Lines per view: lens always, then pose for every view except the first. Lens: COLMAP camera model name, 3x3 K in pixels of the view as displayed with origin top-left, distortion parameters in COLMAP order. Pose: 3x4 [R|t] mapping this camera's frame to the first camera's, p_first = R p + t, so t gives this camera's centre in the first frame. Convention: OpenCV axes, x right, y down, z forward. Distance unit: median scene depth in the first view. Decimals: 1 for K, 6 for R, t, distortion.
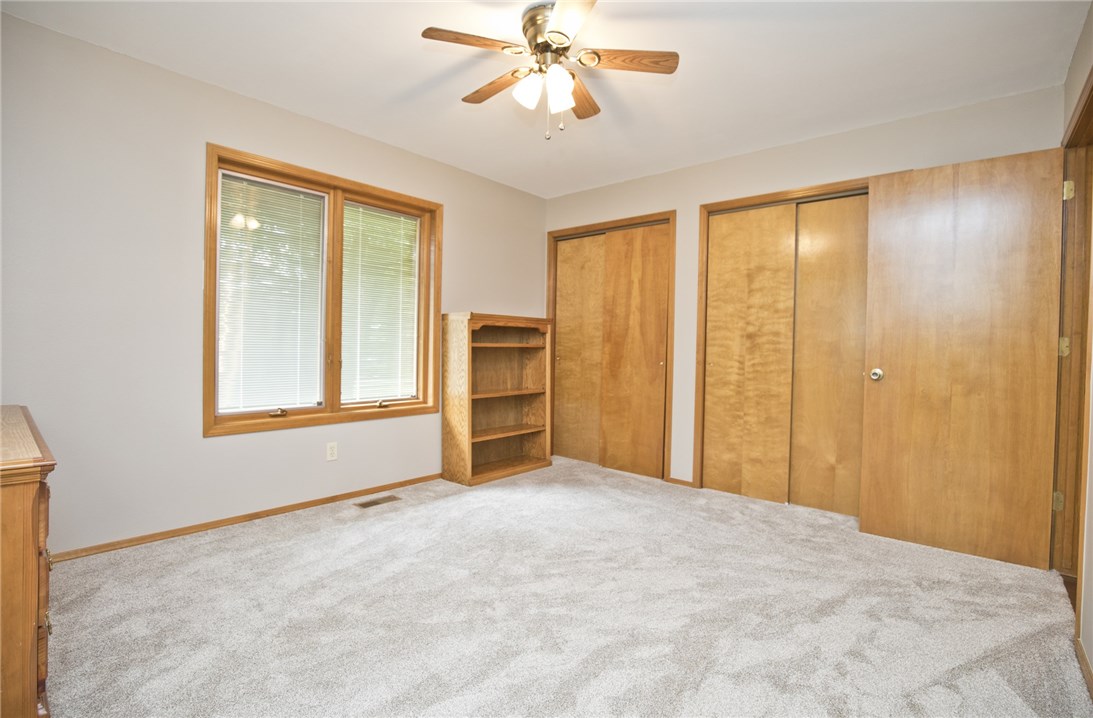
lens RADIAL K [[502.1, 0, 549.5], [0, 502.1, 356.3], [0, 0, 1]] dist [-0.027990, 0.001167]
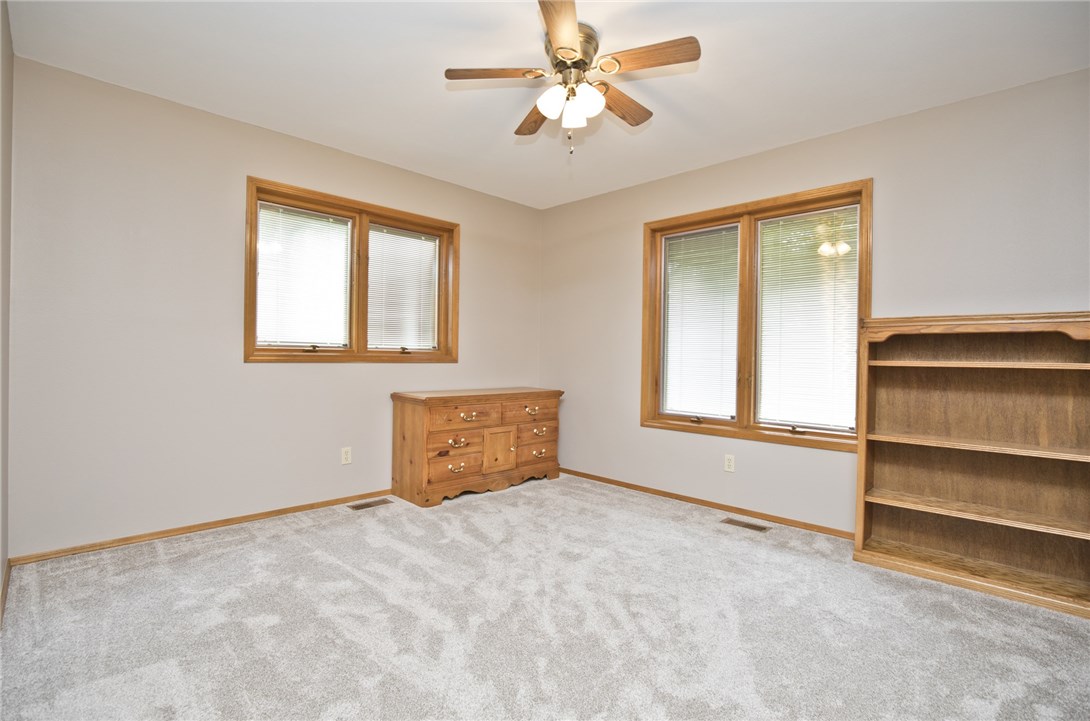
lens RADIAL K [[500.7, 0, 548.1], [0, 500.7, 358.5], [0, 0, 1]] dist [-0.027990, 0.001167]
pose [[-0.052670, -0.016914, -0.998469, 0.629210], [-0.040608, 0.999066, -0.014782, -0.000427], [0.997786, 0.039767, -0.053307, 0.646795]]
